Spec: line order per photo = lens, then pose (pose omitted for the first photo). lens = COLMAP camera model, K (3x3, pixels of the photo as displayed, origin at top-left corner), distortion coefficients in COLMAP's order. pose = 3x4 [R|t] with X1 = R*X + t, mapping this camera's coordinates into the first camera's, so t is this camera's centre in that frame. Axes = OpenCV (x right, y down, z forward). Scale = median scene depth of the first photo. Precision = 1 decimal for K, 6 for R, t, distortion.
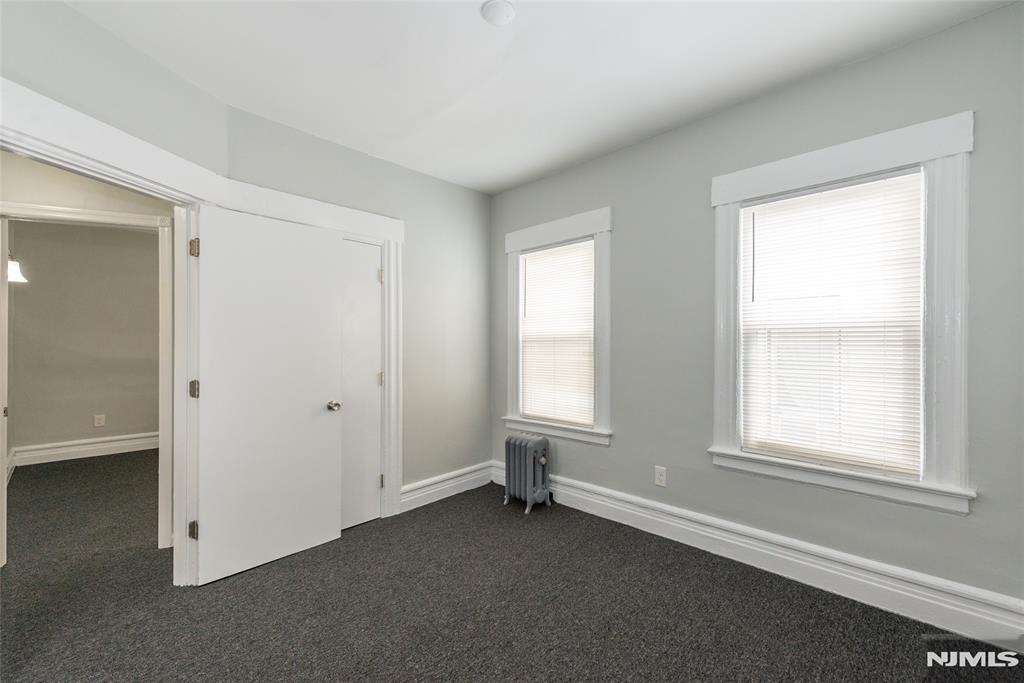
lens RADIAL K [[352.1, 0, 512.0], [0, 352.1, 341.5], [0, 0, 1]] dist [0.023969, 0.000042]
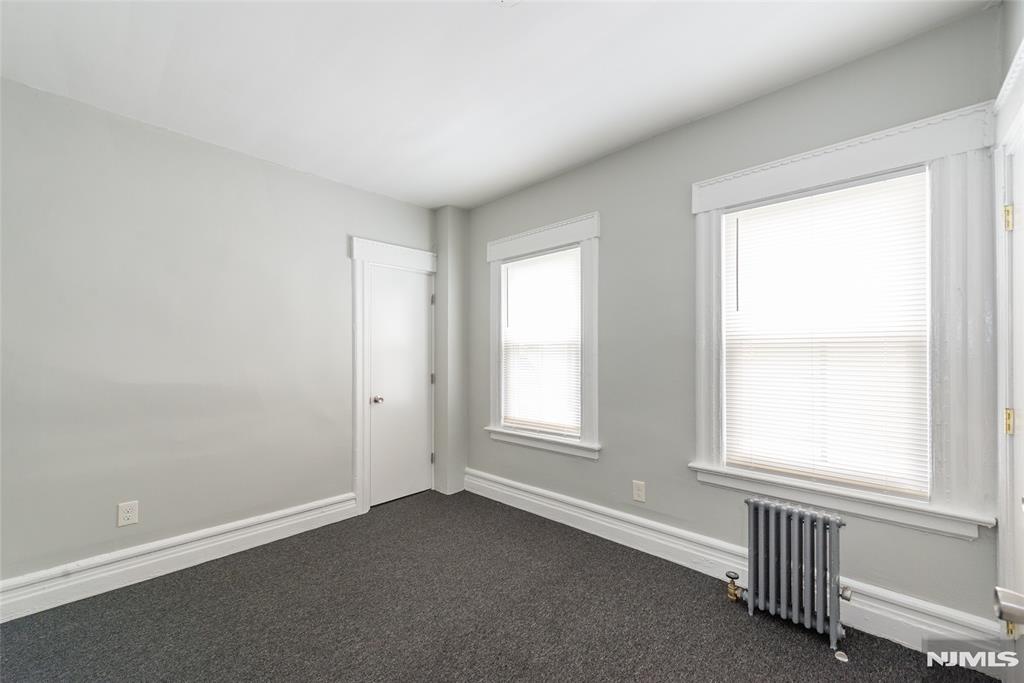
lens RADIAL K [[404.6, 0, 512.1], [0, 404.6, 345.9], [0, 0, 1]] dist [0.000777, -0.000266]
pose [[0.995524, 0.002256, -0.094487, 0.172673], [-0.003437, 0.999918, -0.012331, -0.001970], [0.094452, 0.012600, 0.995450, -0.136590]]
